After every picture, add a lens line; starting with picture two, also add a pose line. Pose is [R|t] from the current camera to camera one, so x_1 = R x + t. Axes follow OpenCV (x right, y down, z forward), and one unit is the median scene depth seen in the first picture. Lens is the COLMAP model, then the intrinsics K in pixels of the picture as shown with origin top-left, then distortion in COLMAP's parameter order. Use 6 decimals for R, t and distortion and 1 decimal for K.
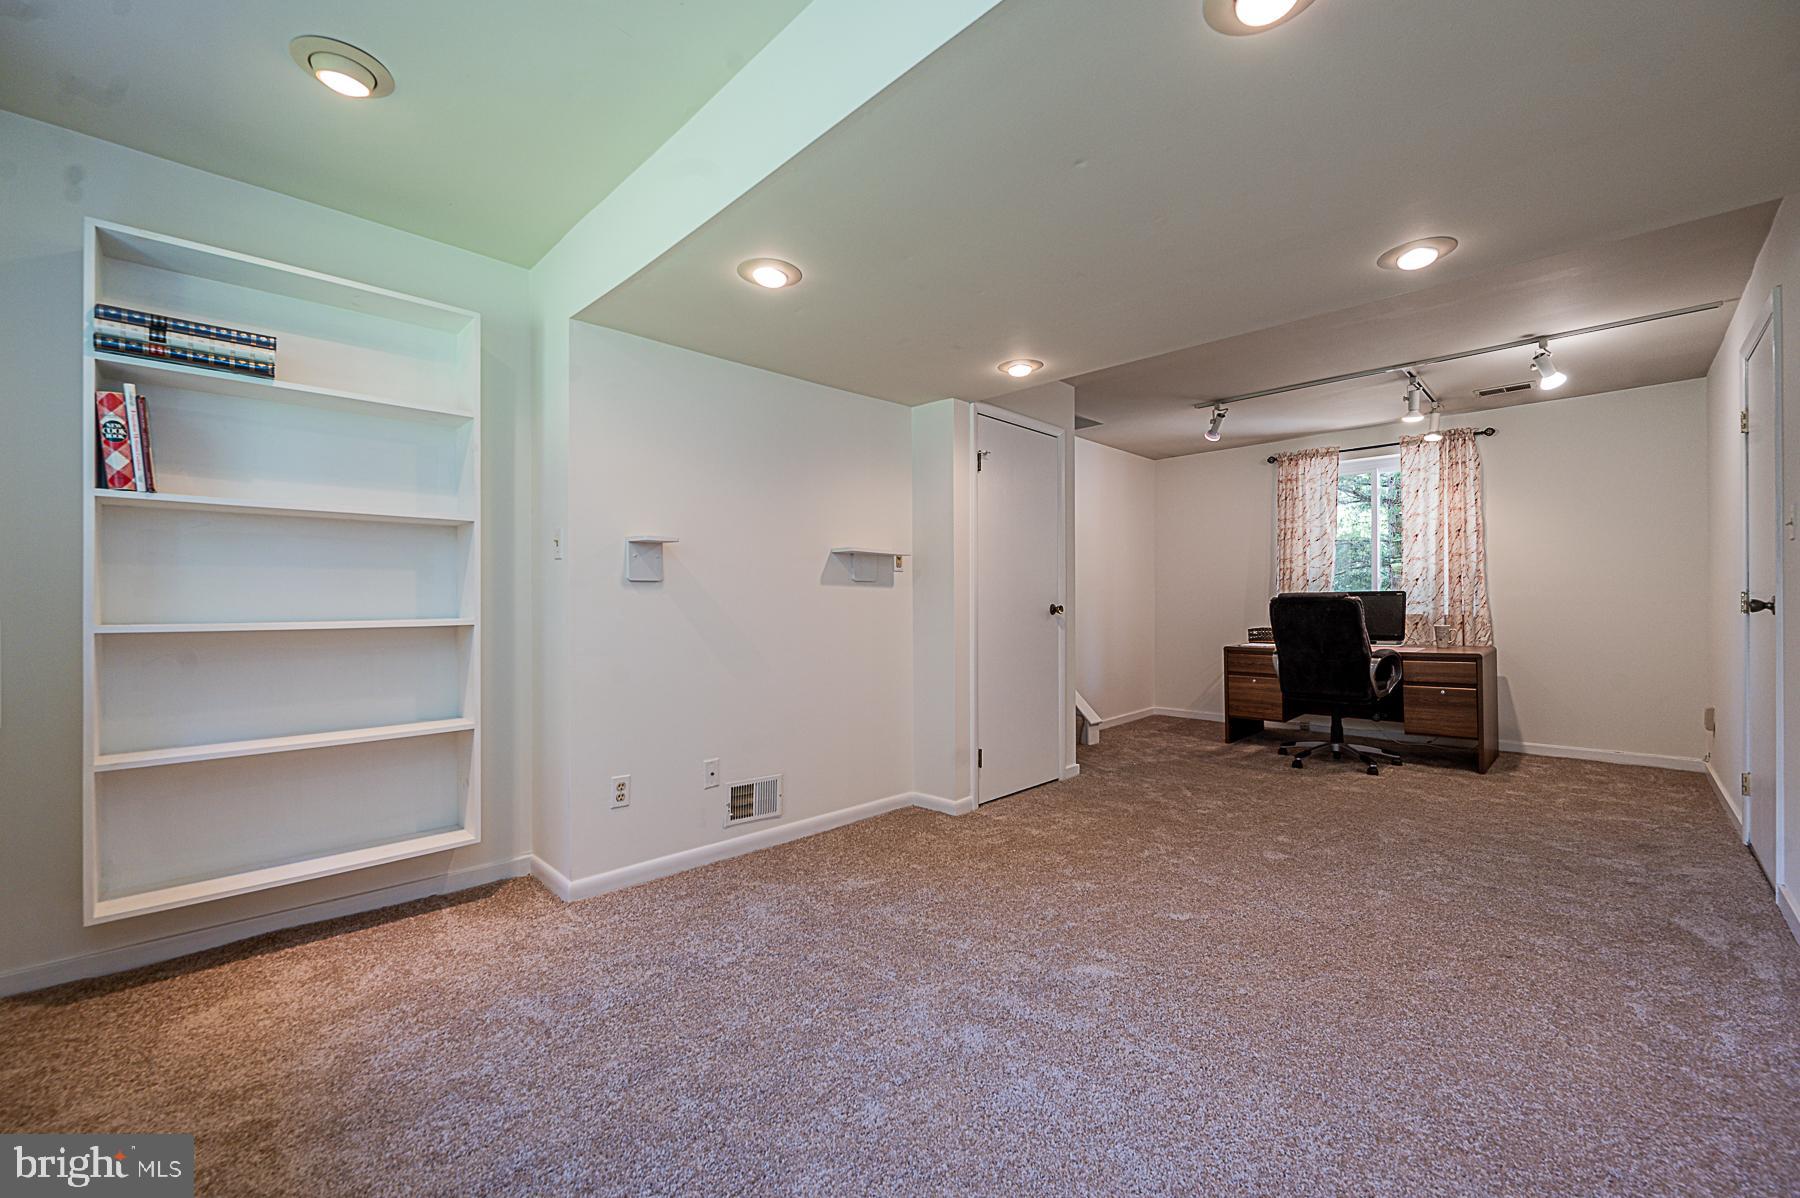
lens RADIAL K [[736.9, 0, 904.7], [0, 736.9, 598.2], [0, 0, 1]] dist [-0.006524, 0.000759]
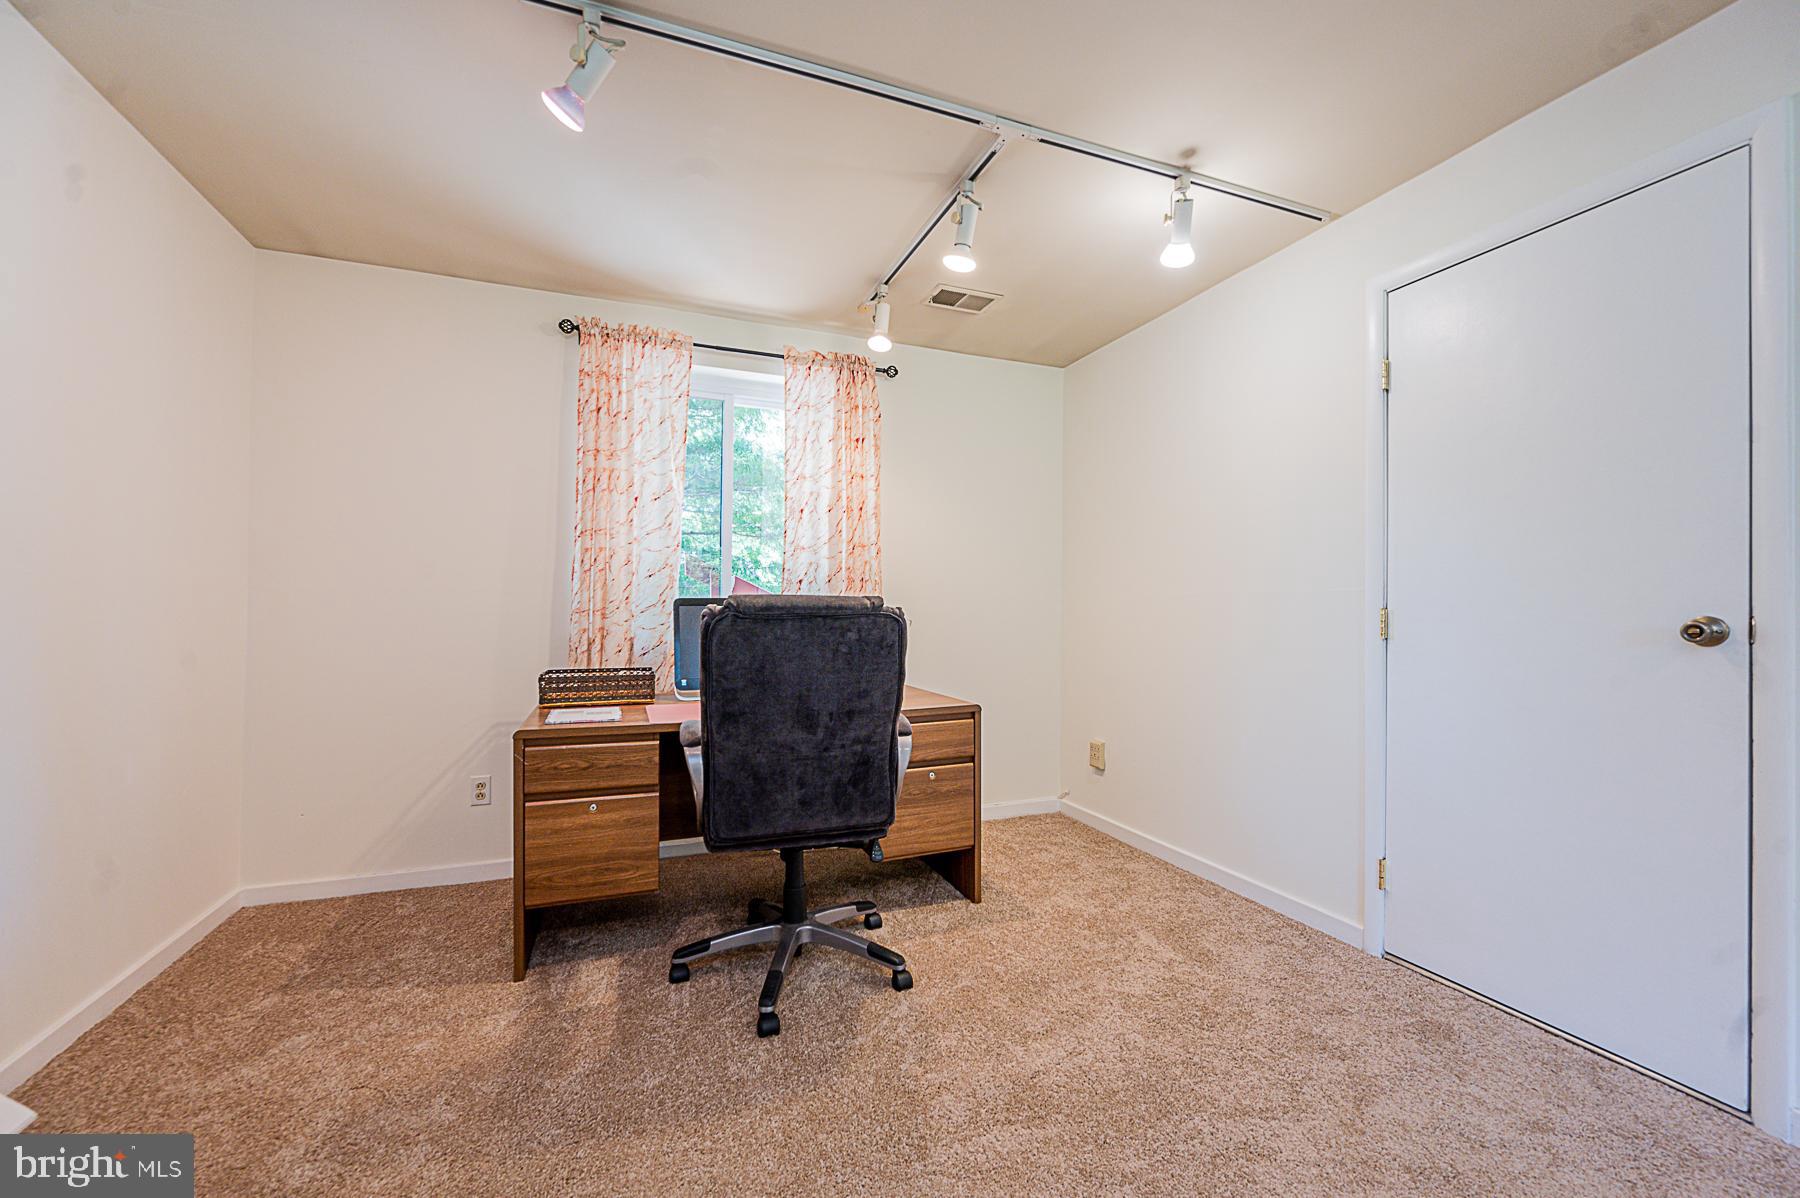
lens RADIAL K [[736.9, 0, 908.4], [0, 736.9, 602.7], [0, 0, 1]] dist [-0.006524, 0.000759]
pose [[0.406850, 0.017011, 0.913336, 0.164008], [-0.013703, 0.999828, -0.012518, -0.000698], [-0.913392, -0.007422, 0.407013, 0.663164]]
